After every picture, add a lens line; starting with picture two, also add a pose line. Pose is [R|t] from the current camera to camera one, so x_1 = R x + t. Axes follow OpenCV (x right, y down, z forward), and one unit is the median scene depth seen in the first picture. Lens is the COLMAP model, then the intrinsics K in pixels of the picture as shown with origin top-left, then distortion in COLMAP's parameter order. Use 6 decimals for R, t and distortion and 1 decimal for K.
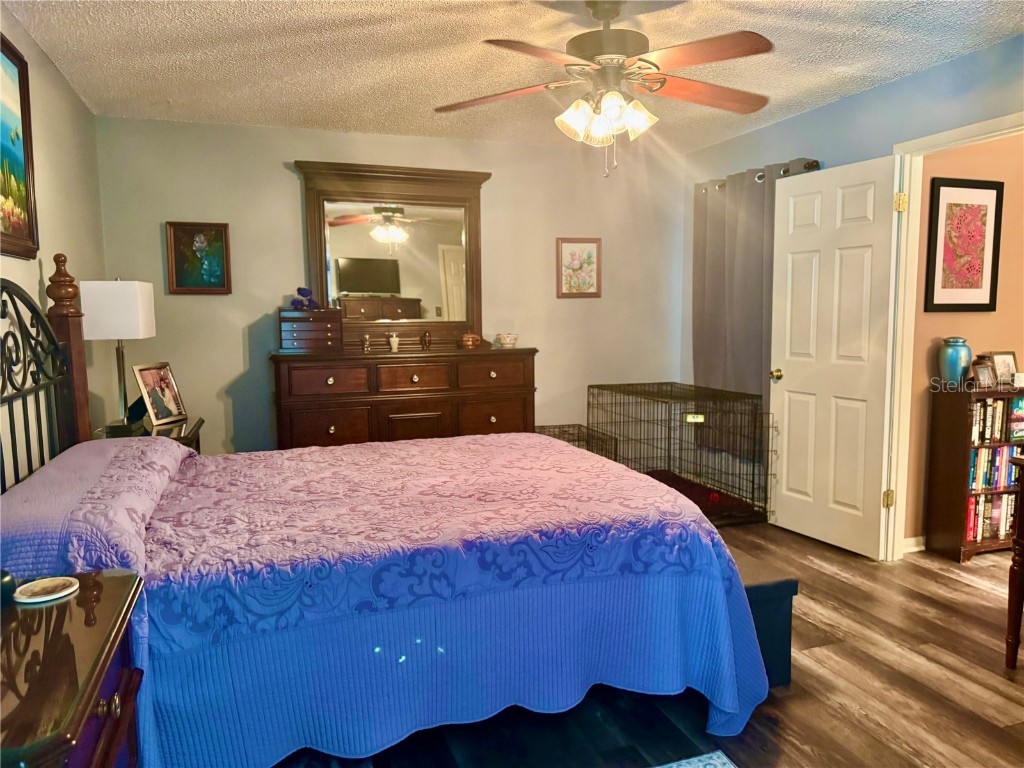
lens RADIAL K [[719.6, 0, 514.5], [0, 719.6, 384.3], [0, 0, 1]] dist [0.062753, -0.067906]
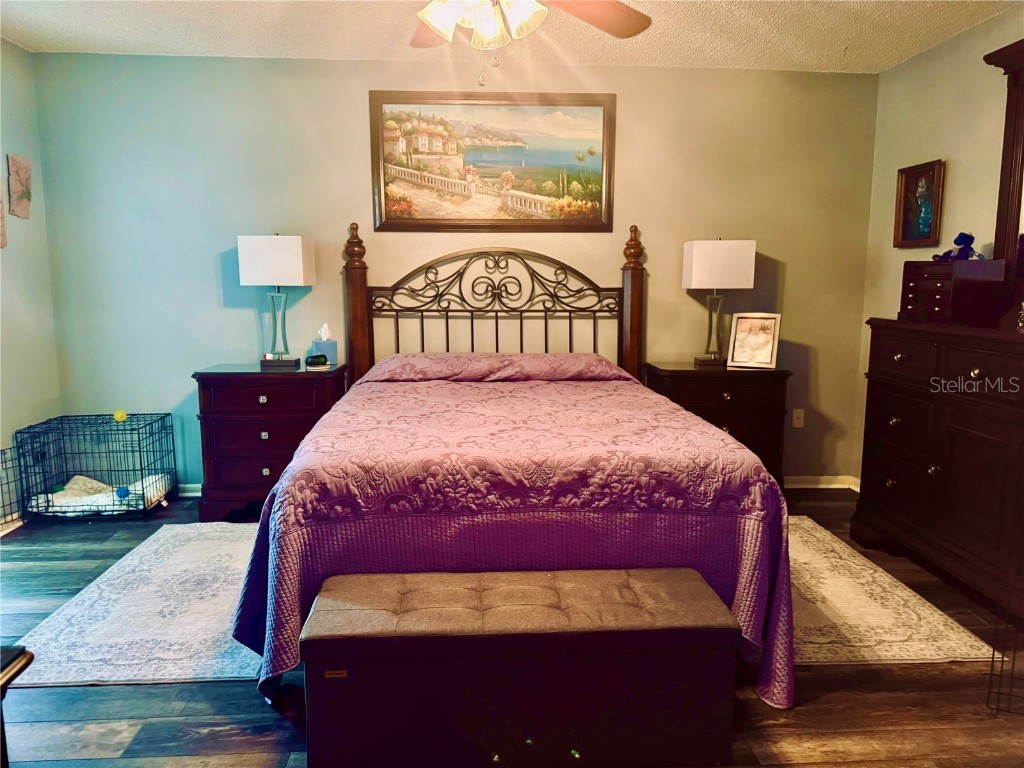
lens RADIAL K [[719.6, 0, 515.3], [0, 719.6, 379.4], [0, 0, 1]] dist [0.062753, -0.067906]
pose [[-0.262045, 0.141743, -0.954590, 0.564239], [-0.102059, 0.979538, 0.173464, -0.071191], [0.959644, 0.142880, -0.242217, 0.776021]]
